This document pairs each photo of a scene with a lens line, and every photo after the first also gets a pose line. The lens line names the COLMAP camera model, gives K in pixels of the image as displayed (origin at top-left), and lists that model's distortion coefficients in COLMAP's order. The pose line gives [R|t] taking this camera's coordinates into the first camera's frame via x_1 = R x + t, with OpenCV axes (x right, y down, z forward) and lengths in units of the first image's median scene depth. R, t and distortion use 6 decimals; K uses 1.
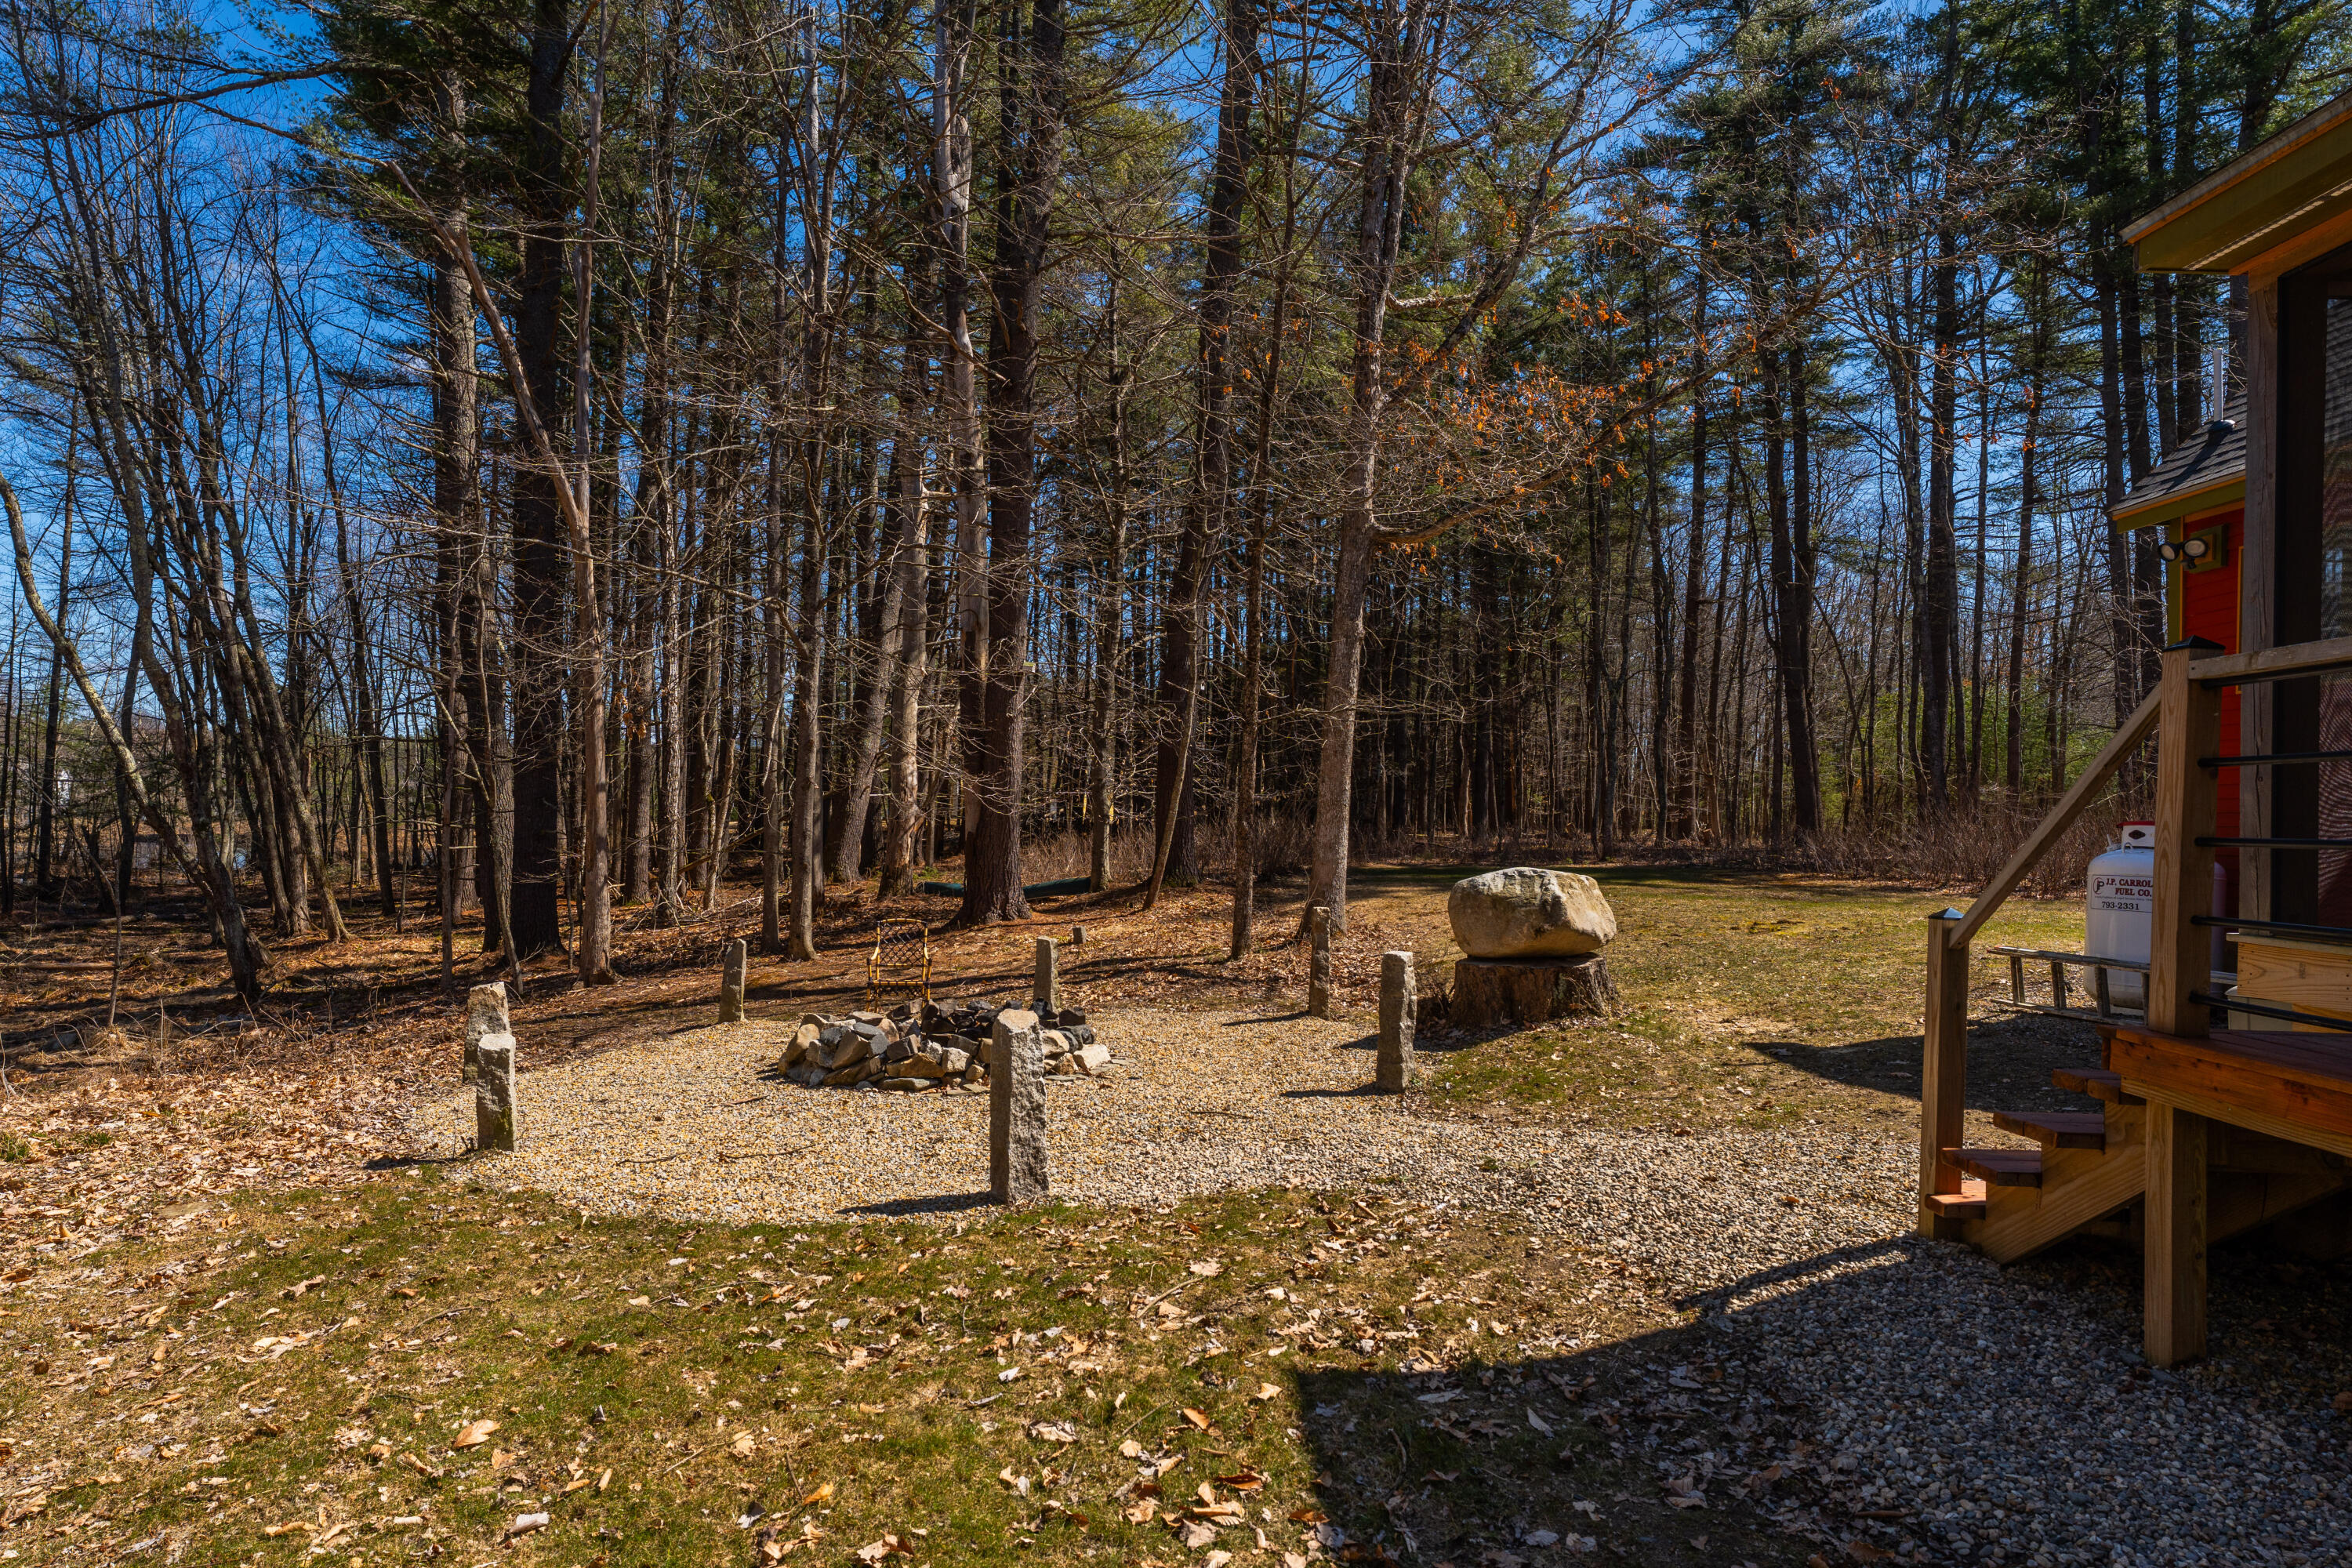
lens RADIAL K [[1301.7, 0, 1176.9], [0, 1301.7, 800.1], [0, 0, 1]] dist [0.029222, 0.000416]
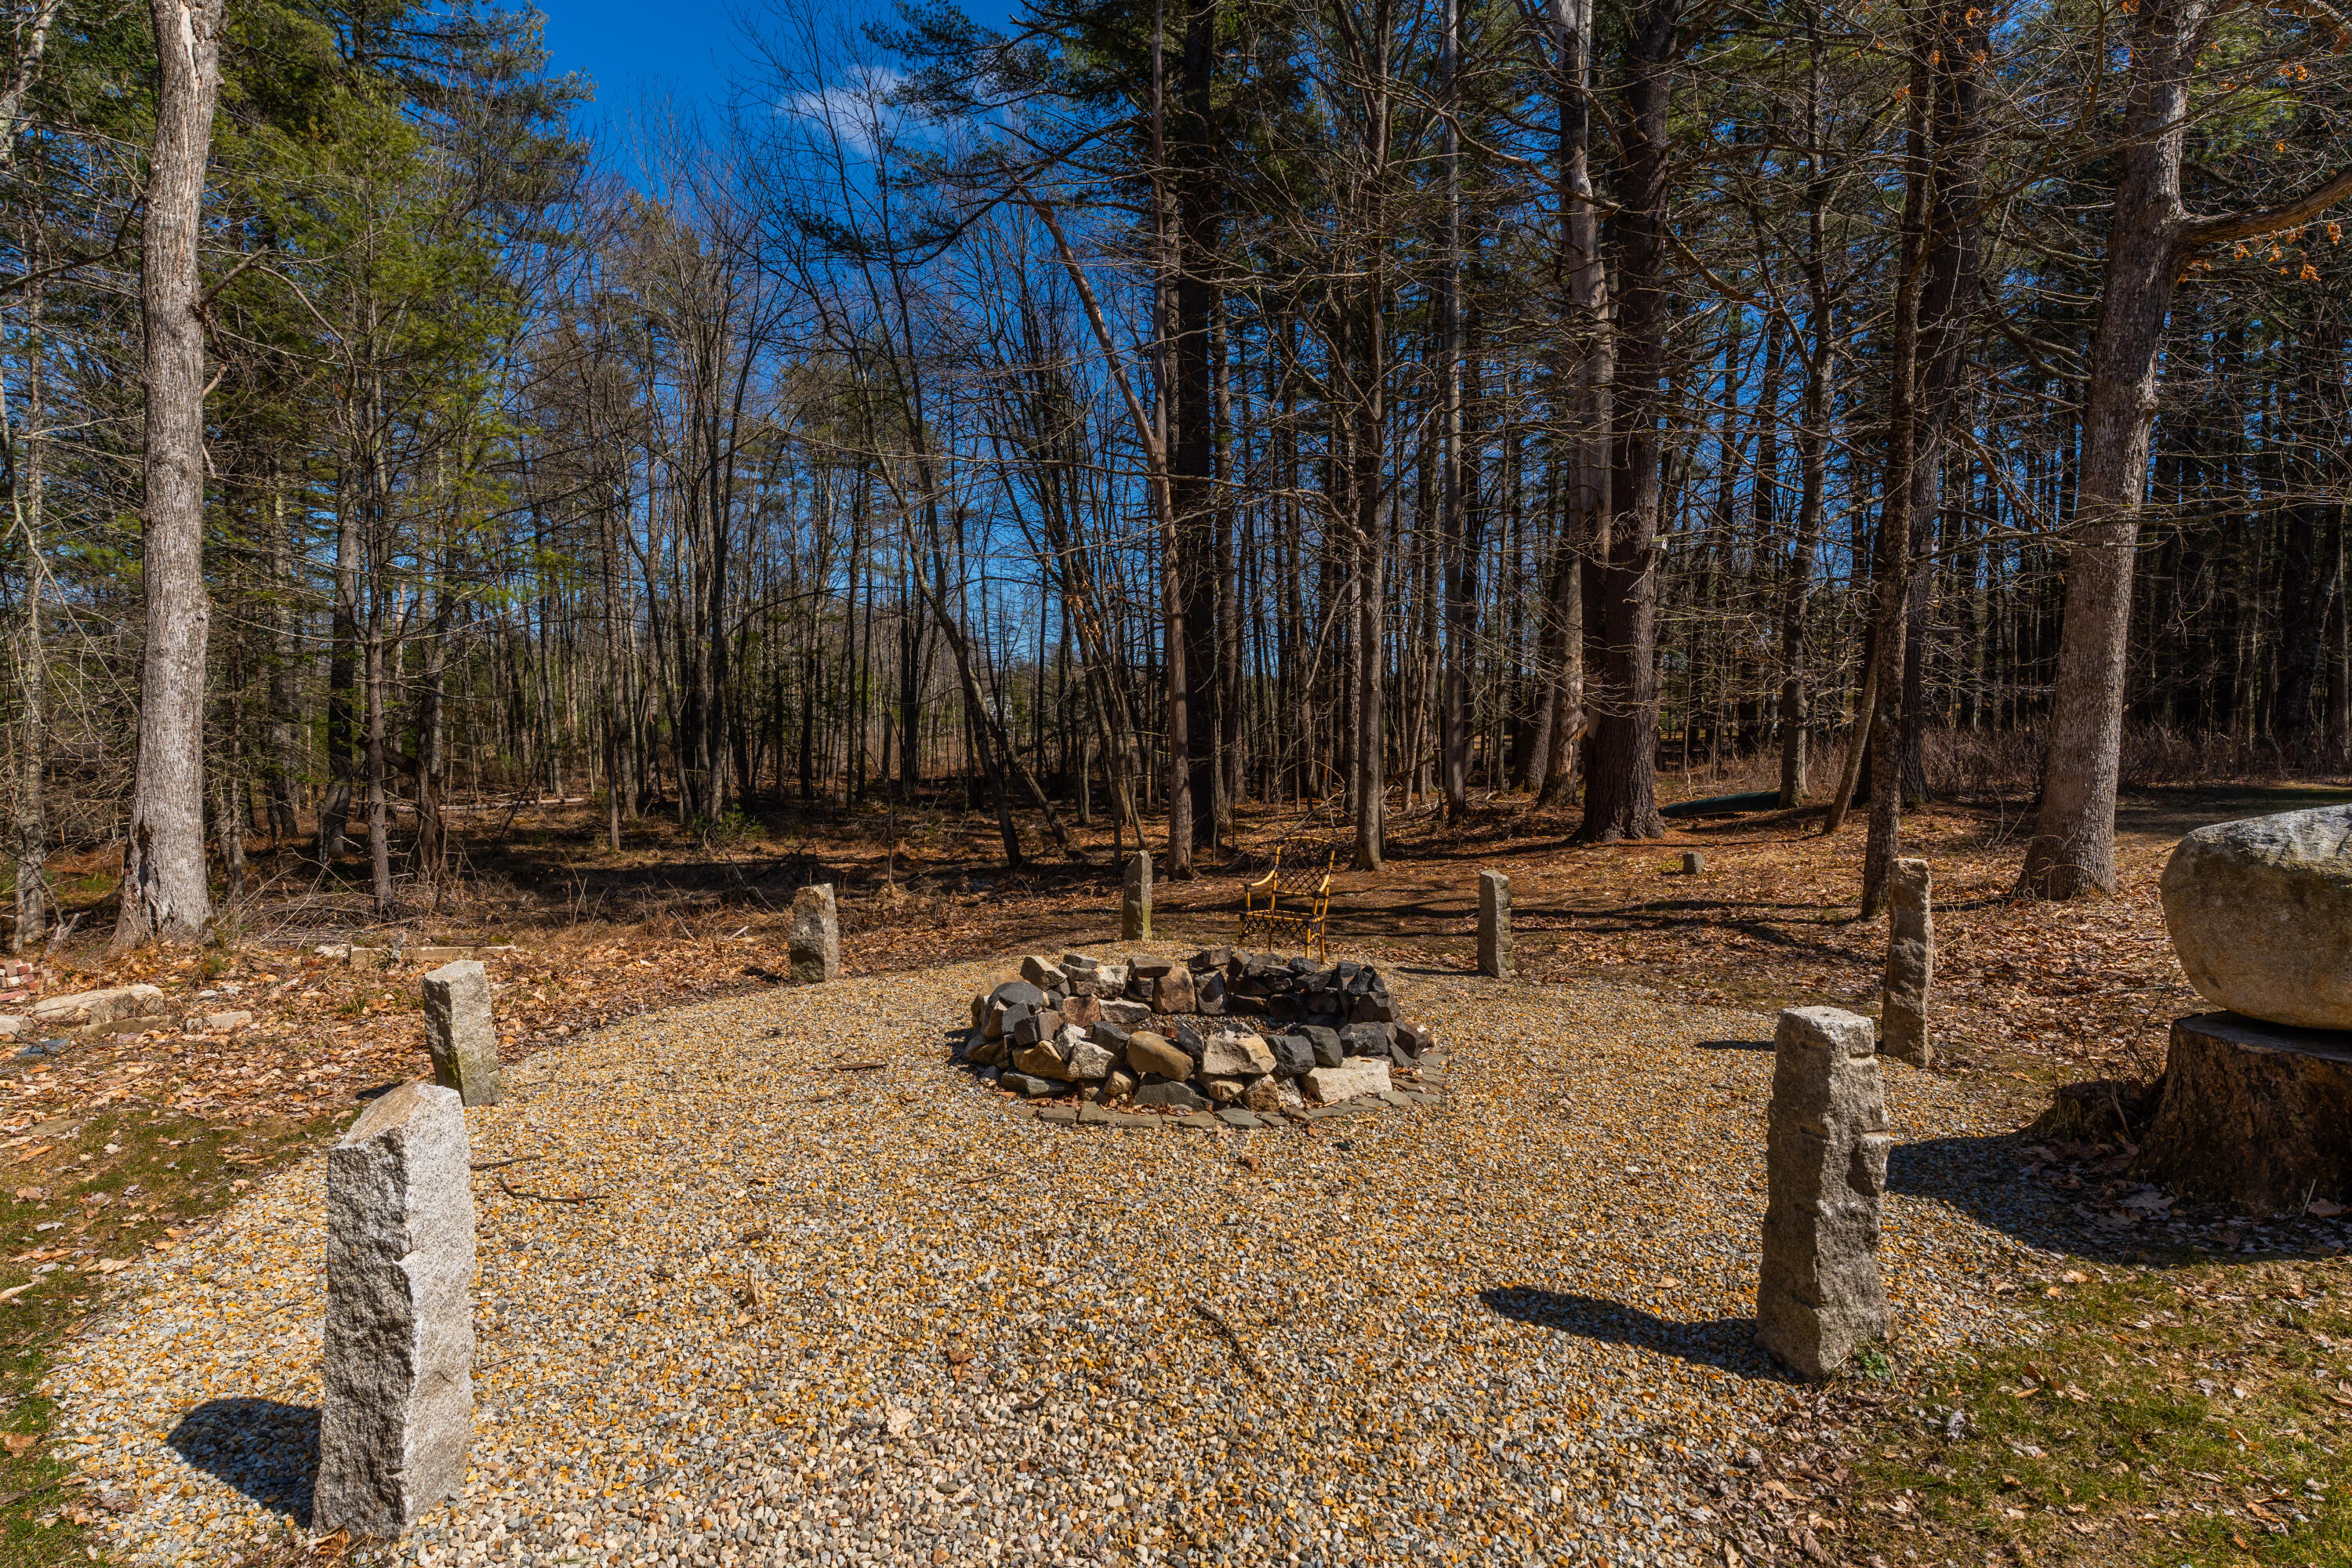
lens RADIAL K [[1049.1, 0, 1173.7], [0, 1049.1, 769.7], [0, 0, 1]] dist [-0.001421, -0.000094]
pose [[0.760494, 0.012103, -0.649232, 0.140975], [0.018417, 0.999022, 0.040198, 0.018147], [0.649084, -0.042527, 0.759527, 0.406951]]
